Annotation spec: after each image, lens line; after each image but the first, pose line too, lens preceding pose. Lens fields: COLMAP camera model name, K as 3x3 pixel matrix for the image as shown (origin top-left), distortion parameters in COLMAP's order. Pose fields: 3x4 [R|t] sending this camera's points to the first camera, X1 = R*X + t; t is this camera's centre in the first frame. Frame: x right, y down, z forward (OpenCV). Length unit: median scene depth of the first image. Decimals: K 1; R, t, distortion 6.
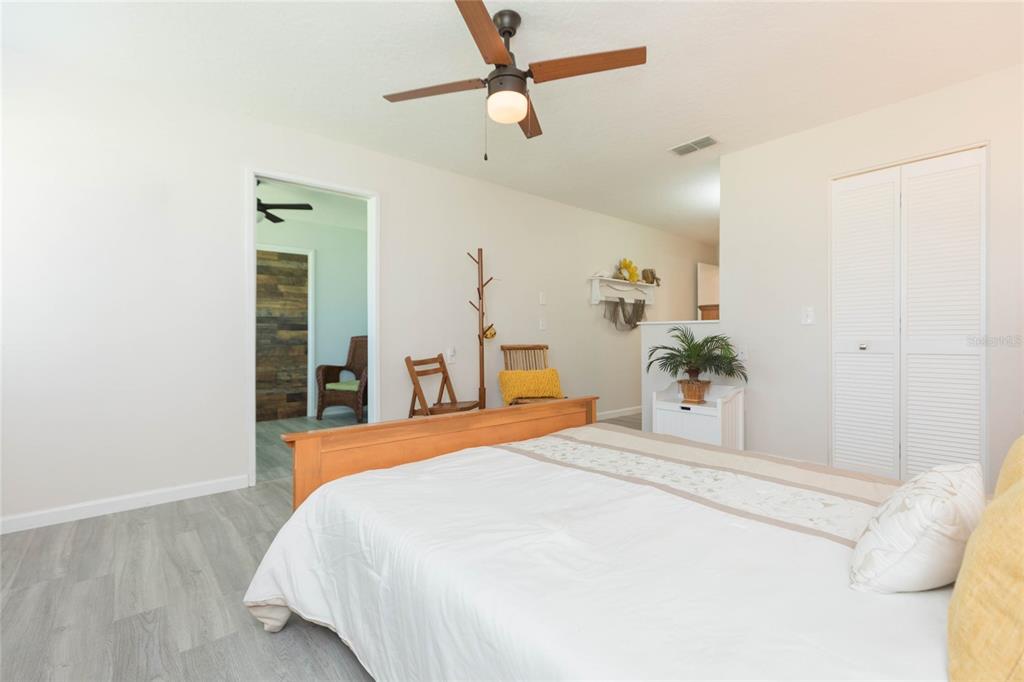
lens RADIAL K [[456.8, 0, 514.2], [0, 456.8, 337.7], [0, 0, 1]] dist [0.000513, 0.000149]
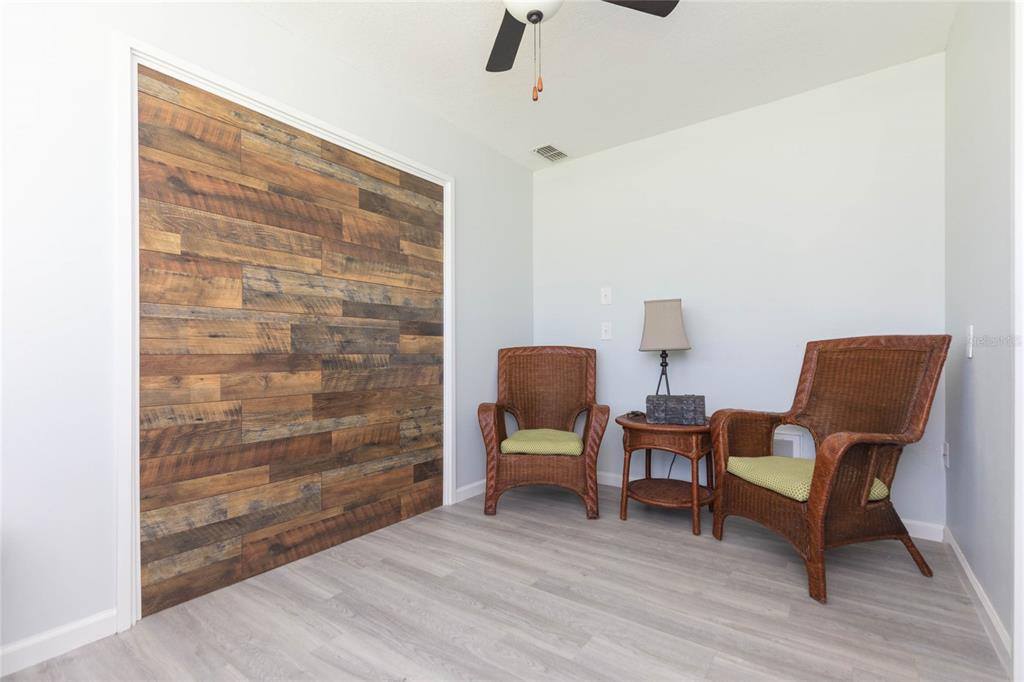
lens RADIAL K [[456.8, 0, 494.6], [0, 456.8, 357.9], [0, 0, 1]] dist [0.000513, 0.000149]
pose [[0.973569, -0.005731, 0.228322, -0.523583], [0.005815, 0.999983, 0.000305, 0.008844], [-0.228319, 0.001031, 0.973586, 0.505448]]
